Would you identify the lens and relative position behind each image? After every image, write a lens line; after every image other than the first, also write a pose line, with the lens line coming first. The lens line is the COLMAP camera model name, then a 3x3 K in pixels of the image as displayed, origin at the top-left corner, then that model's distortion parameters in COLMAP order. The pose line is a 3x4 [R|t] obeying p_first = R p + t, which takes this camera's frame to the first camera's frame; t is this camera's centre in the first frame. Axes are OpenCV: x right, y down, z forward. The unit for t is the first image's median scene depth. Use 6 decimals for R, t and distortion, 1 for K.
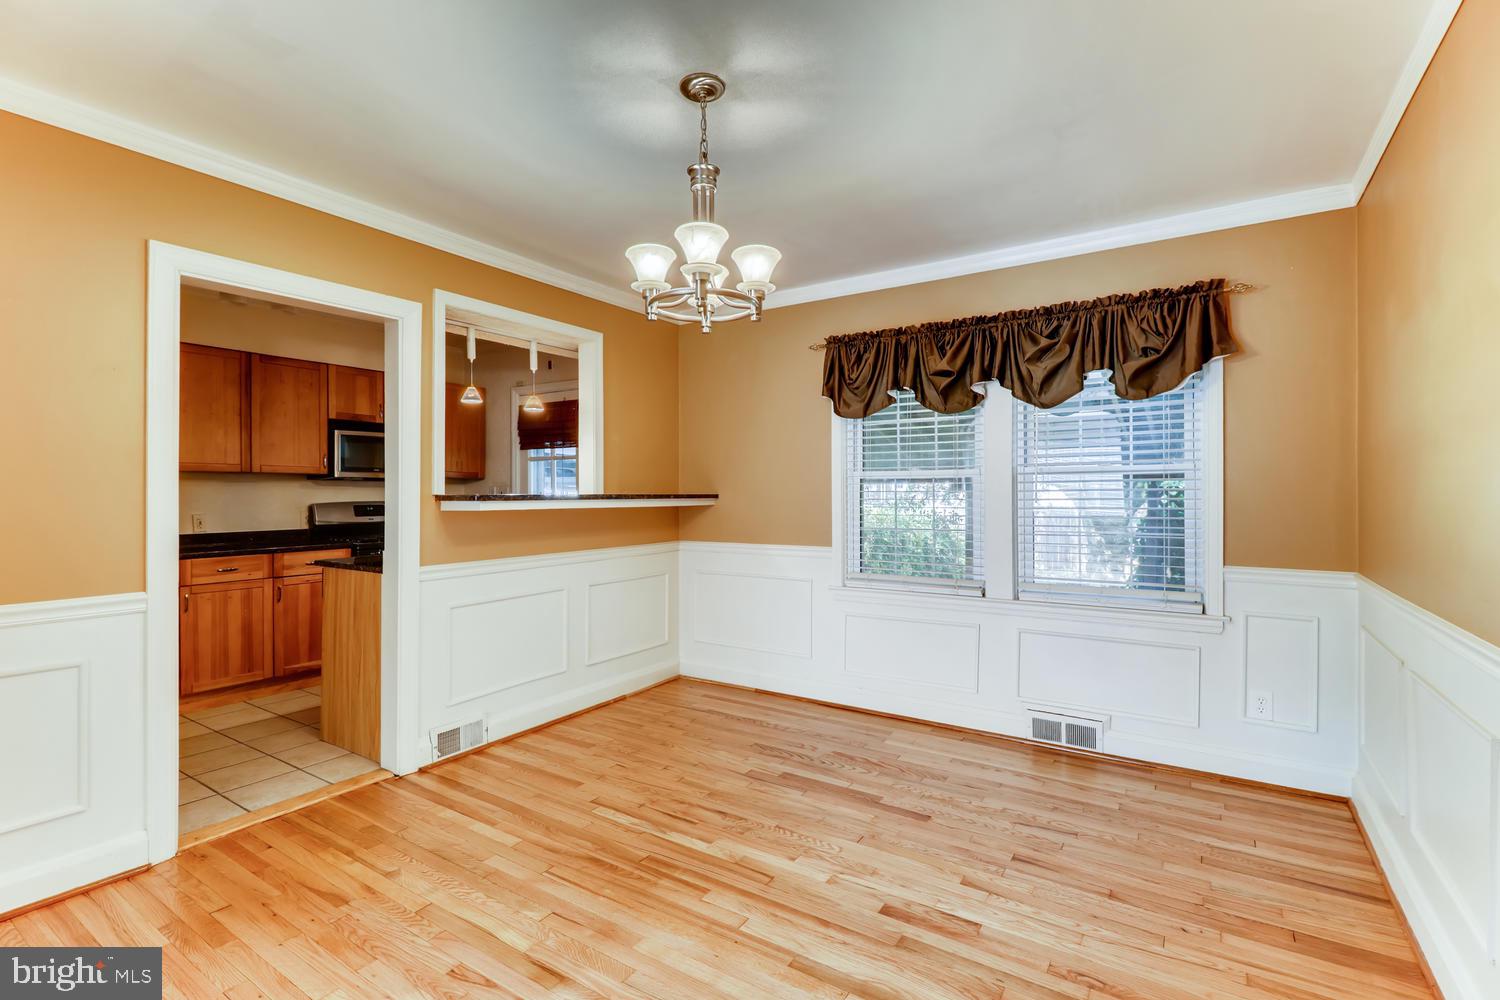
lens RADIAL K [[690.8, 0, 754.7], [0, 690.8, 497.0], [0, 0, 1]] dist [-0.023039, -0.000073]
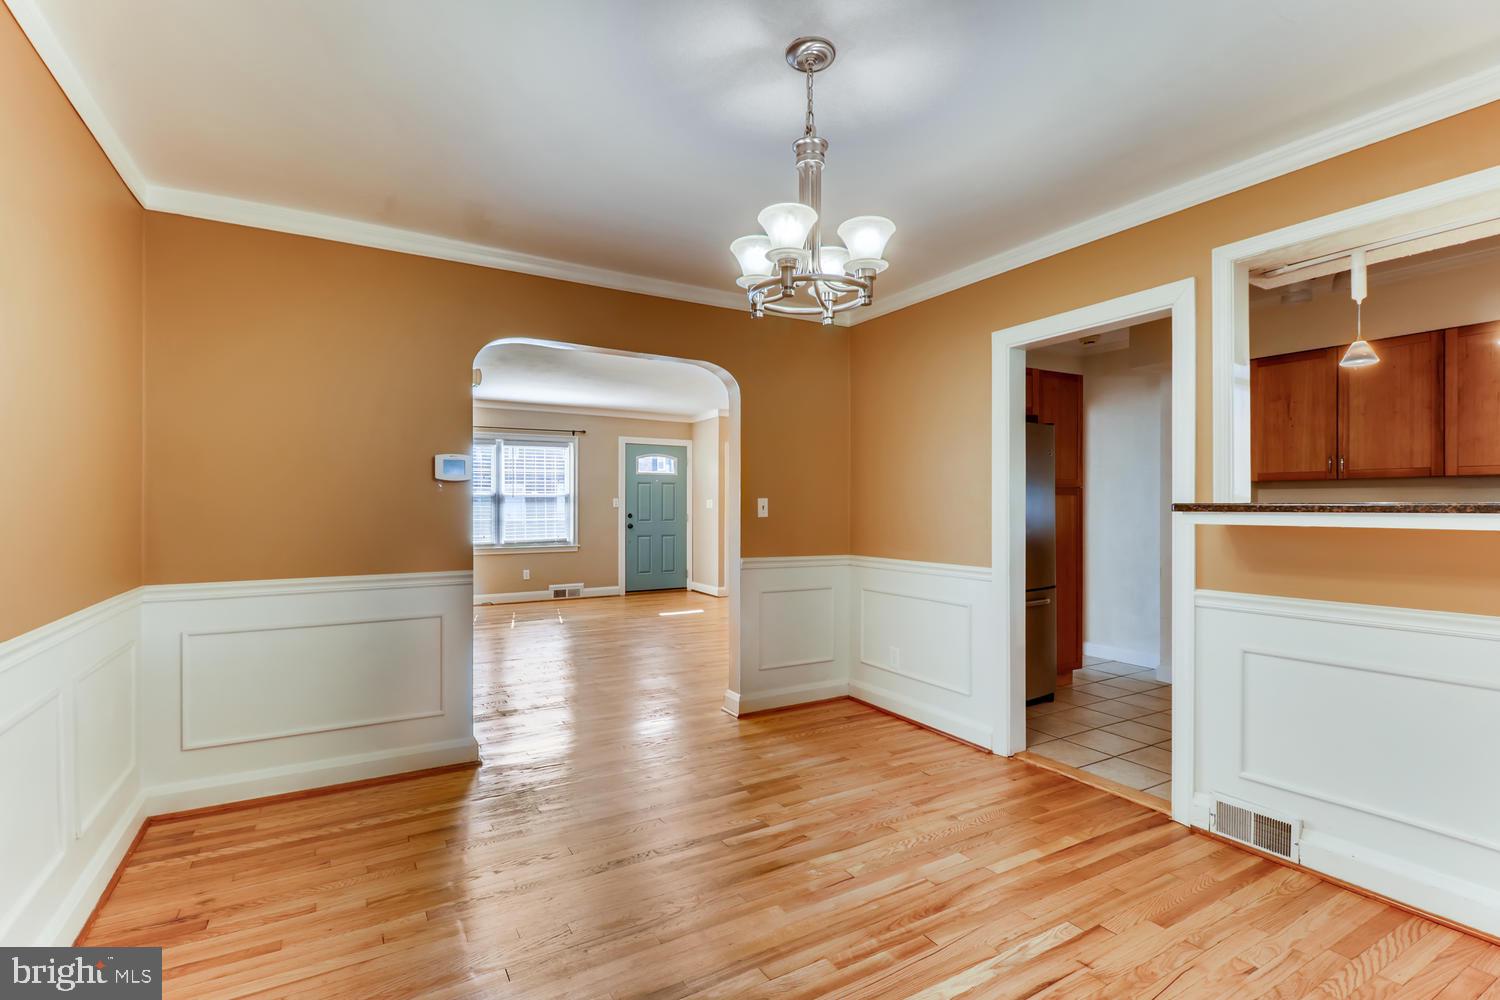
lens RADIAL K [[688.0, 0, 752.1], [0, 688.0, 505.7], [0, 0, 1]] dist [-0.000702, -0.000581]
pose [[-0.449520, 0.004176, -0.893260, 0.571045], [-0.003273, 0.999975, 0.006322, -0.004575], [0.893264, 0.005766, -0.449495, 0.987781]]
